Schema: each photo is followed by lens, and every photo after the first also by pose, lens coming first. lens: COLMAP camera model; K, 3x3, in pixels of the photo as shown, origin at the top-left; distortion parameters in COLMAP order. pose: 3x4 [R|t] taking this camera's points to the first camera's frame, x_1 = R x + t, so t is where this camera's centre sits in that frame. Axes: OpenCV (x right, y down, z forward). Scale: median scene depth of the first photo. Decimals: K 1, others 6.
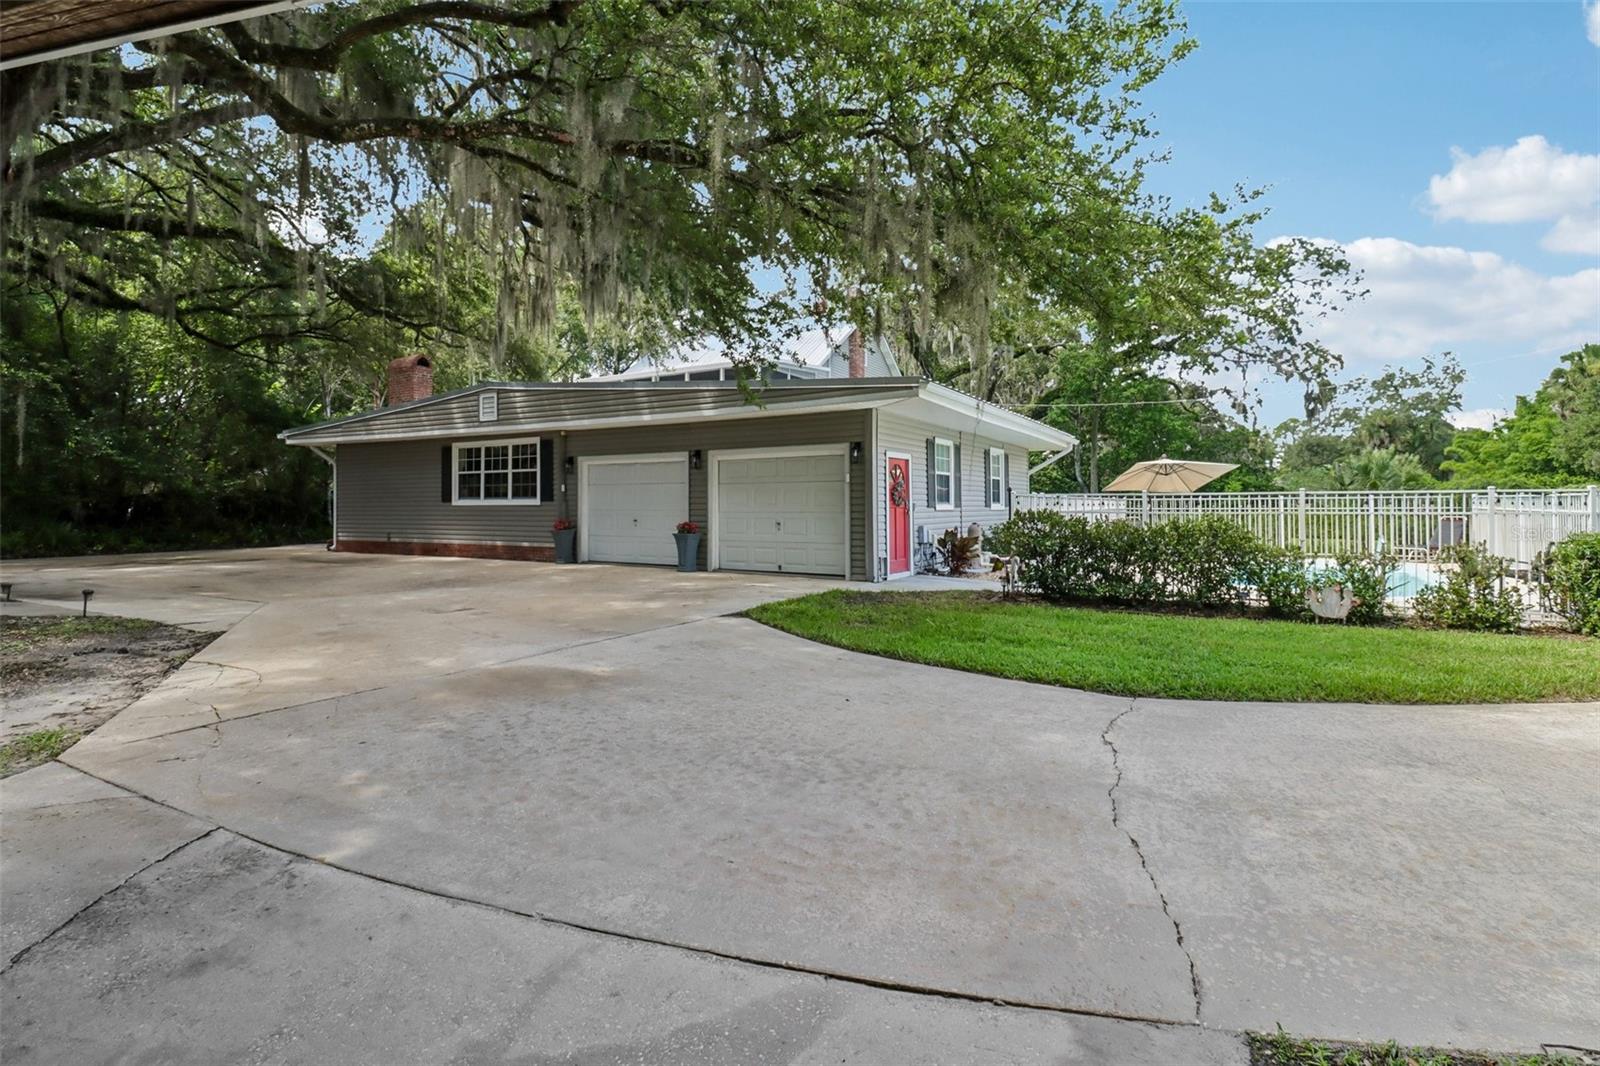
lens RADIAL K [[769.3, 0, 806.4], [0, 769.3, 504.2], [0, 0, 1]] dist [-0.001813, -0.001402]
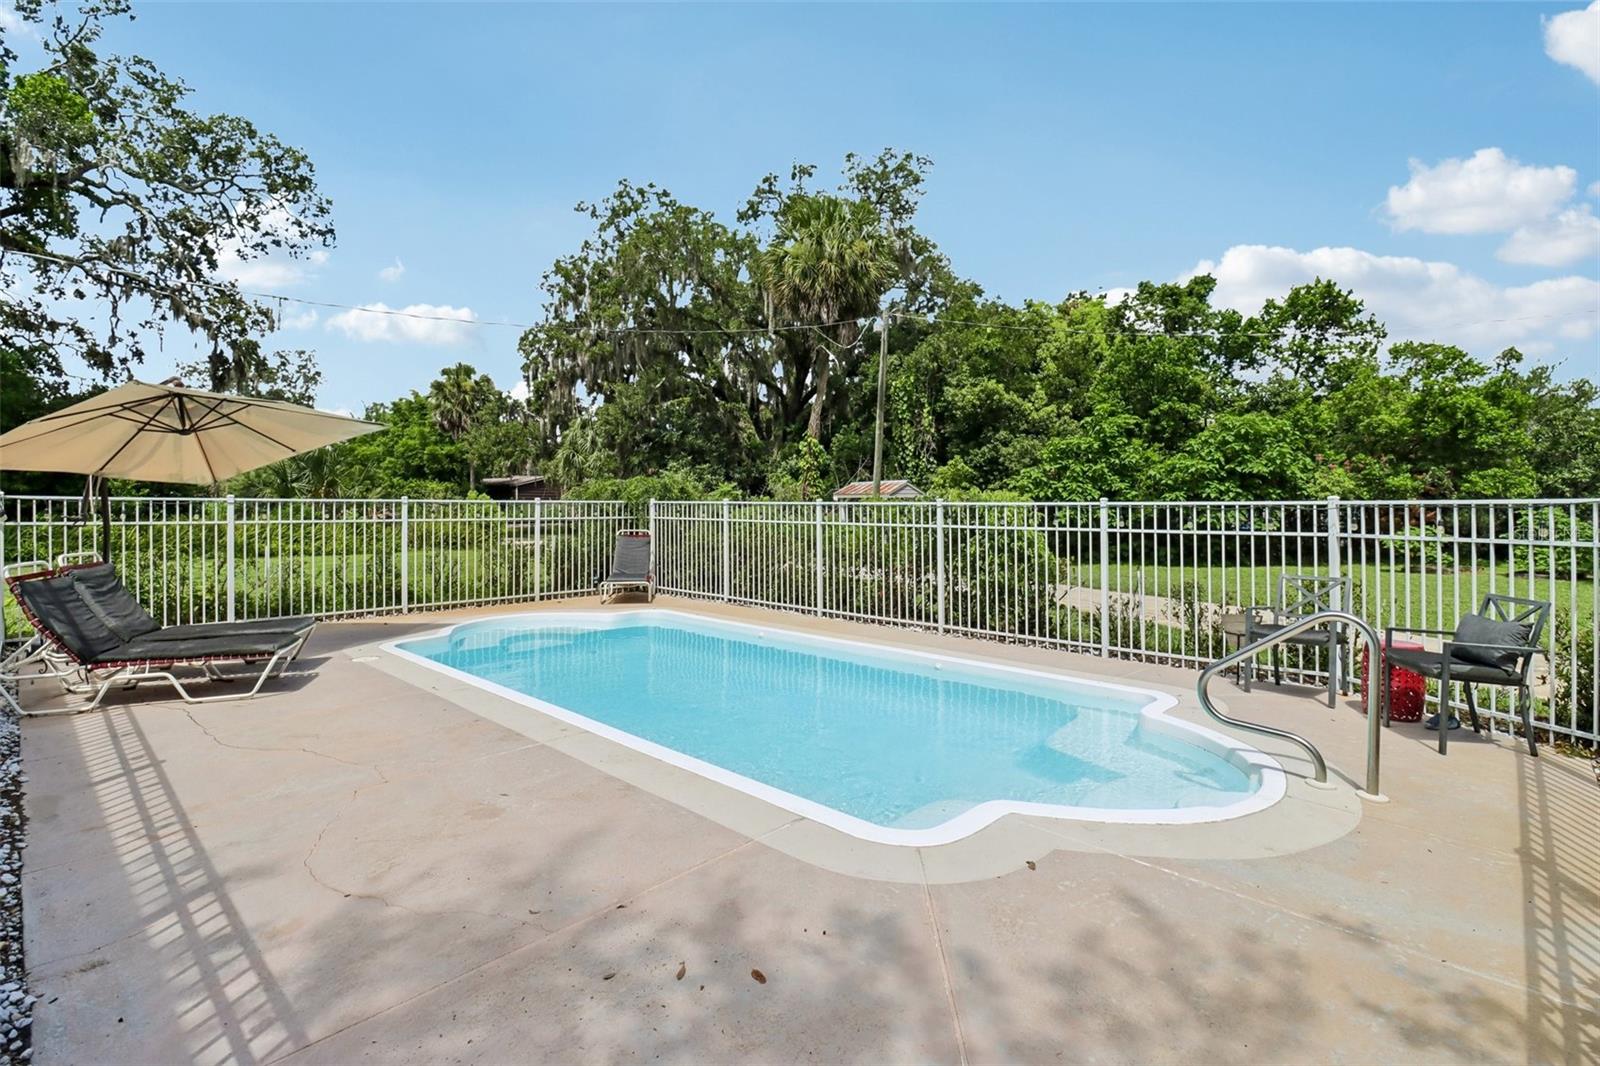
lens RADIAL K [[769.3, 0, 806.4], [0, 769.3, 504.2], [0, 0, 1]] dist [-0.001813, -0.001402]
pose [[0.243190, 0.011116, 0.969915, 0.072913], [-0.010653, 0.999905, -0.008789, -0.000852], [-0.969920, -0.008195, 0.243285, 0.250112]]
